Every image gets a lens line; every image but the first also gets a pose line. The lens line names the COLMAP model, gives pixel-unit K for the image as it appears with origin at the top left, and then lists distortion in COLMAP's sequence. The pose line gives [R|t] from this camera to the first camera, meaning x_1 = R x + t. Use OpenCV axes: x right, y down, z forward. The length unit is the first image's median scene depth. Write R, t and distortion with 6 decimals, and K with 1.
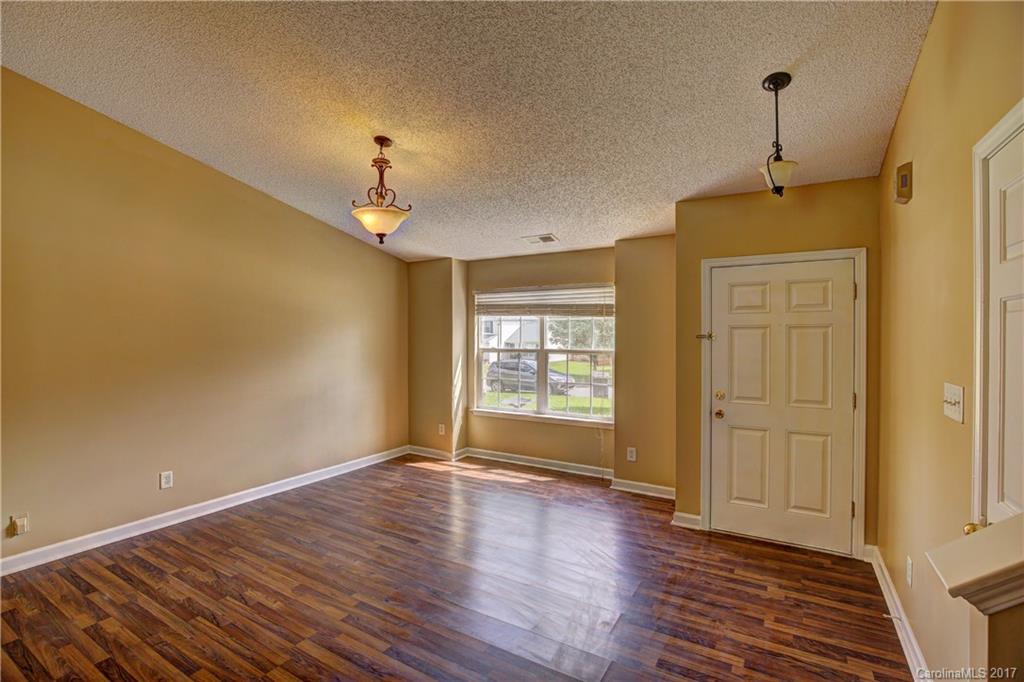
lens RADIAL K [[468.7, 0, 506.2], [0, 468.7, 339.8], [0, 0, 1]] dist [-0.031049, 0.000886]
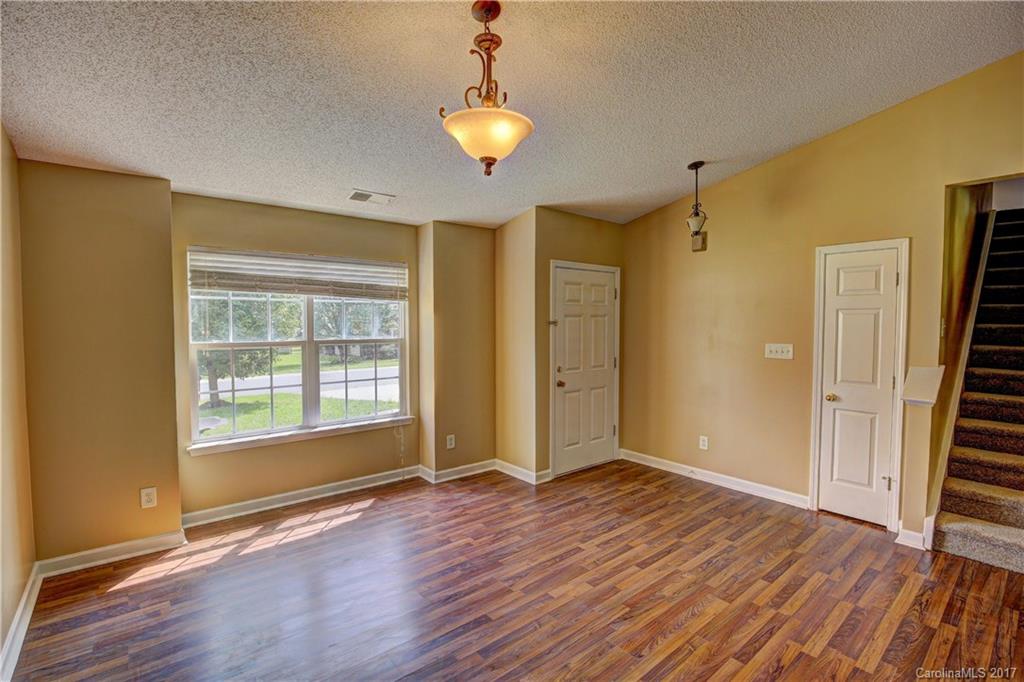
lens RADIAL K [[468.7, 0, 506.2], [0, 468.7, 339.8], [0, 0, 1]] dist [-0.031049, 0.000886]
pose [[0.334626, -0.037552, 0.941603, -0.828097], [0.008079, 0.999283, 0.036981, -0.008928], [-0.942317, -0.004767, 0.334689, 0.747361]]
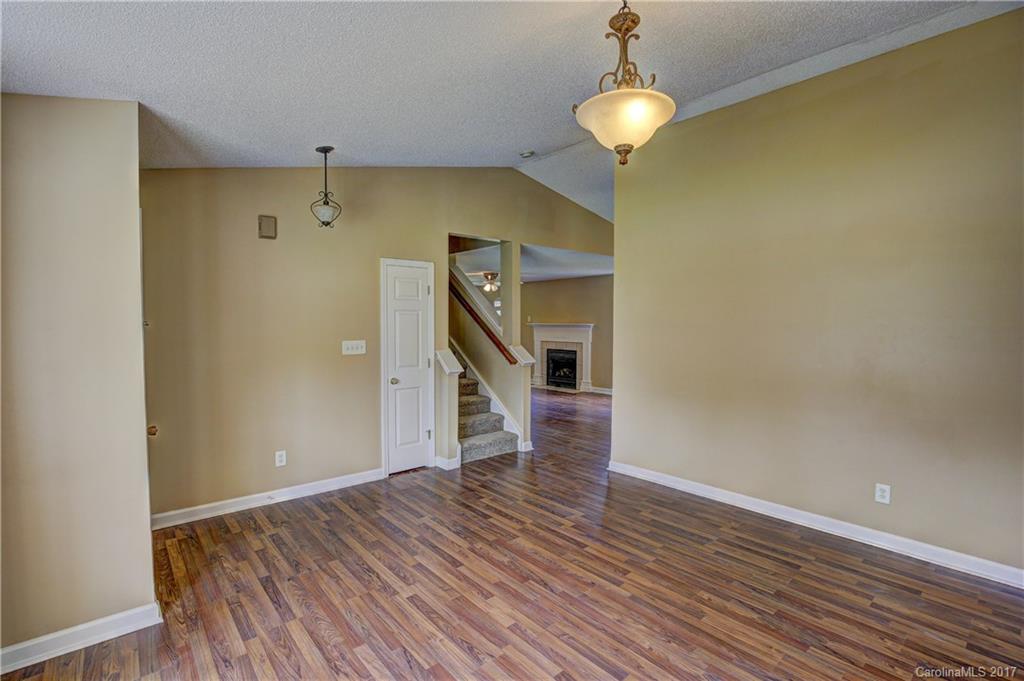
lens RADIAL K [[468.7, 0, 506.2], [0, 468.7, 339.3], [0, 0, 1]] dist [-0.031049, 0.000886]
pose [[-0.948724, -0.013207, 0.315828, -0.305521], [0.002508, 0.998781, 0.049300, -0.015631], [-0.316094, 0.047564, -0.947535, 1.560728]]
